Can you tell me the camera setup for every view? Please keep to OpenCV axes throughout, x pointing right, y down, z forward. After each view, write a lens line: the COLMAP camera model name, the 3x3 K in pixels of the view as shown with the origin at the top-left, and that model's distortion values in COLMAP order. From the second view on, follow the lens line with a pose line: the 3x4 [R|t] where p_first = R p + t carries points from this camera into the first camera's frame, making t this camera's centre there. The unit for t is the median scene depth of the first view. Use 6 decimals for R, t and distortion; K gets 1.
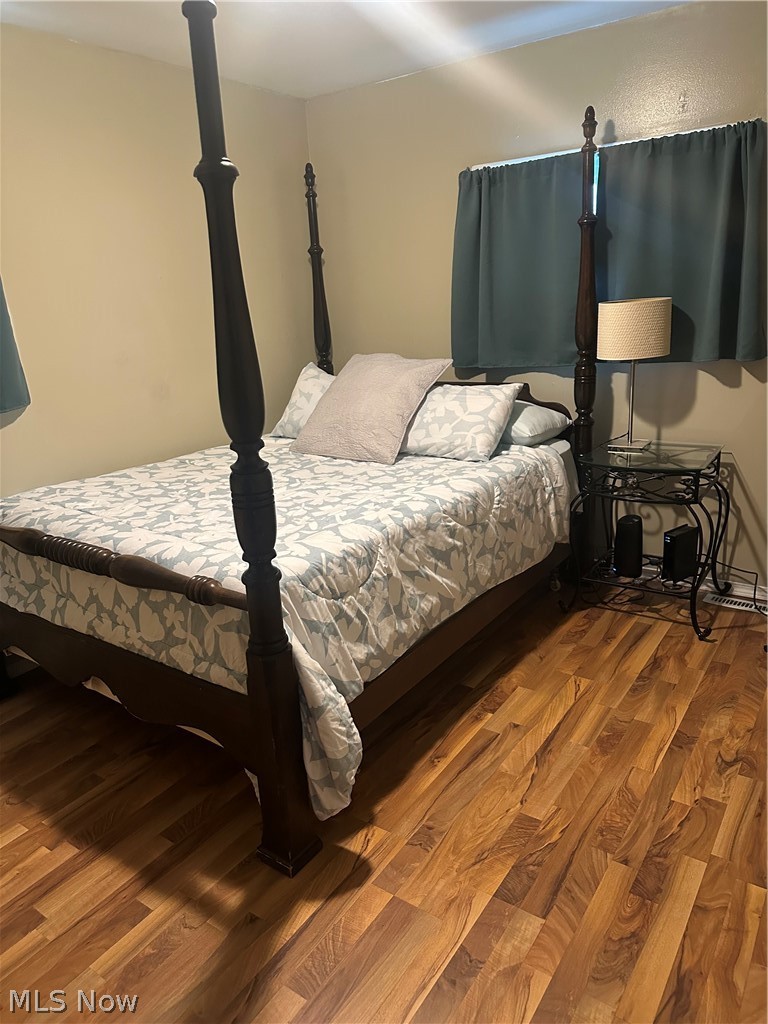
lens RADIAL K [[713.3, 0, 382.6], [0, 713.3, 494.8], [0, 0, 1]] dist [0.073000, -0.082902]
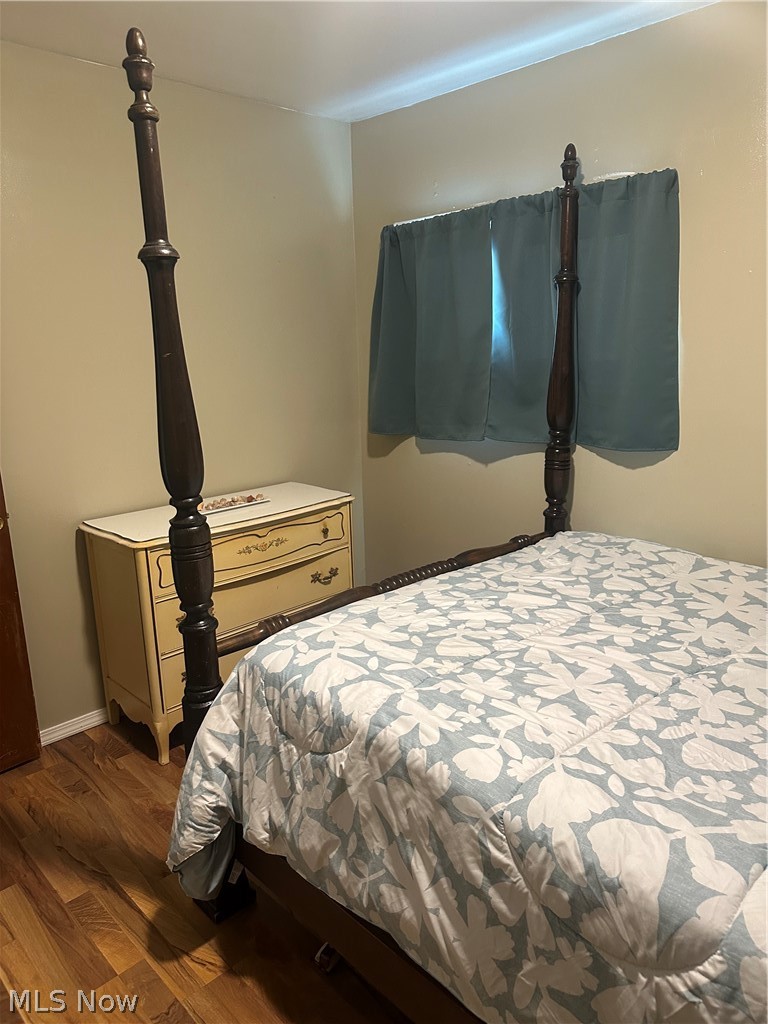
lens RADIAL K [[713.3, 0, 382.6], [0, 713.3, 494.8], [0, 0, 1]] dist [0.073000, -0.082902]
pose [[-0.189339, 0.267255, -0.944842, 0.548935], [-0.227608, 0.924093, 0.306997, -0.340310], [0.955168, 0.273180, -0.114137, 0.994746]]
